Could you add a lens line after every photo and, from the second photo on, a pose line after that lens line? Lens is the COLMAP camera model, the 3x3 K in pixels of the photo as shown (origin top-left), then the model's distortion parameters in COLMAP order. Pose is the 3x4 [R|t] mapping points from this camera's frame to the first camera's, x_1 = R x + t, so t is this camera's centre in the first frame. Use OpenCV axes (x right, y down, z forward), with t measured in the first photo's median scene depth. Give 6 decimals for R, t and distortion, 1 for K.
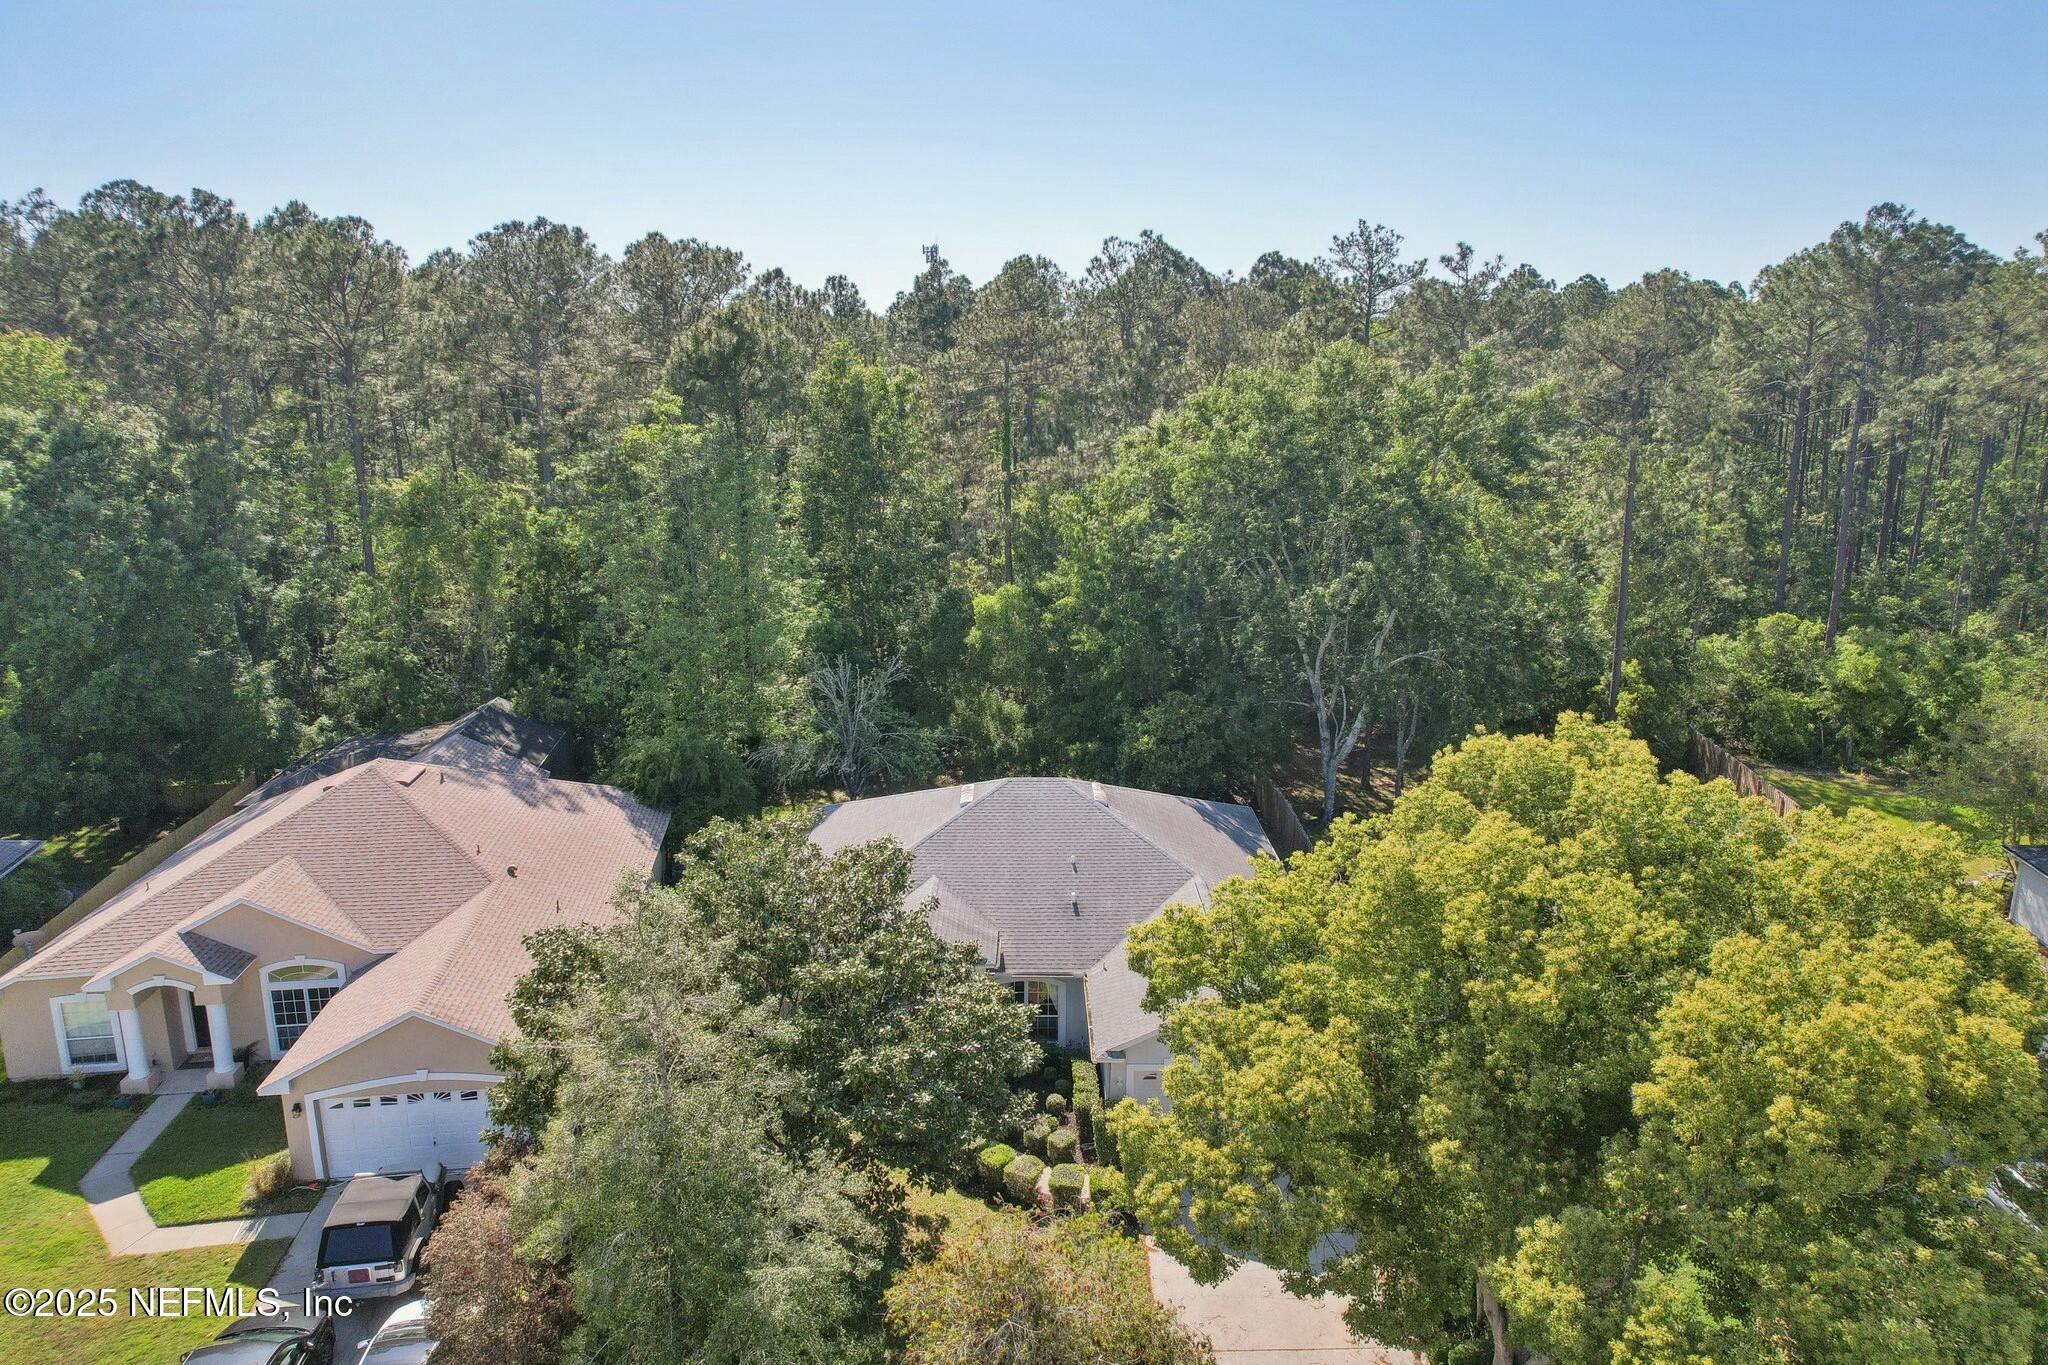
lens RADIAL K [[1324.4, 0, 1021.8], [0, 1324.4, 679.6], [0, 0, 1]] dist [-0.067761, 0.054873]
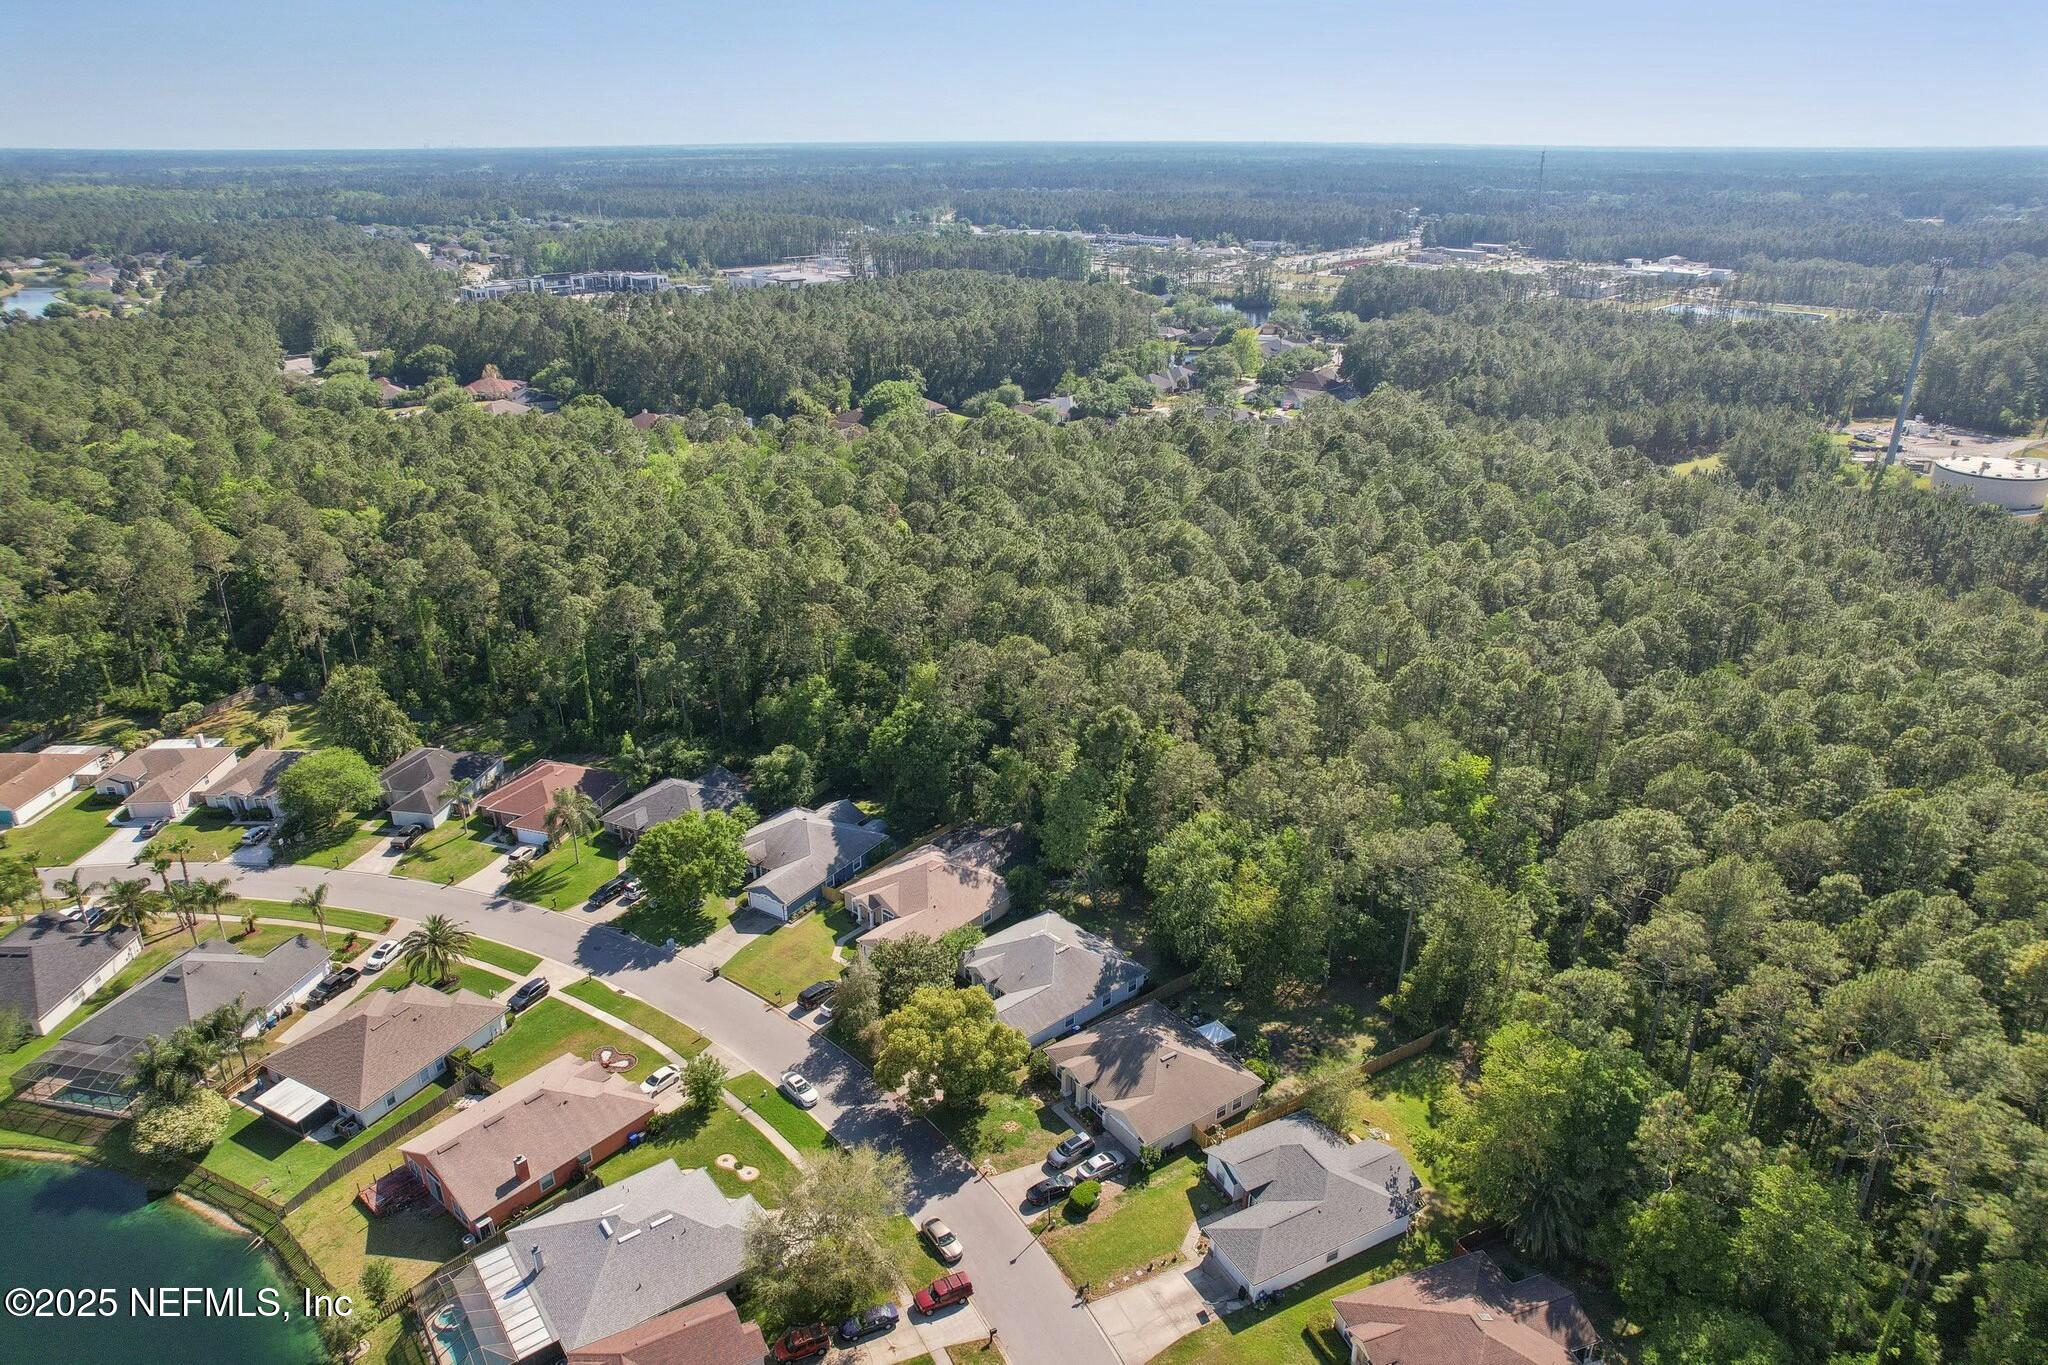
lens RADIAL K [[1324.4, 0, 1025.1], [0, 1324.4, 684.3], [0, 0, 1]] dist [-0.067761, 0.054873]
pose [[0.653076, 0.290753, -0.699253, 1.737301], [-0.155603, 0.955177, 0.251841, -1.121719], [0.741134, -0.055665, 0.669046, -1.046313]]
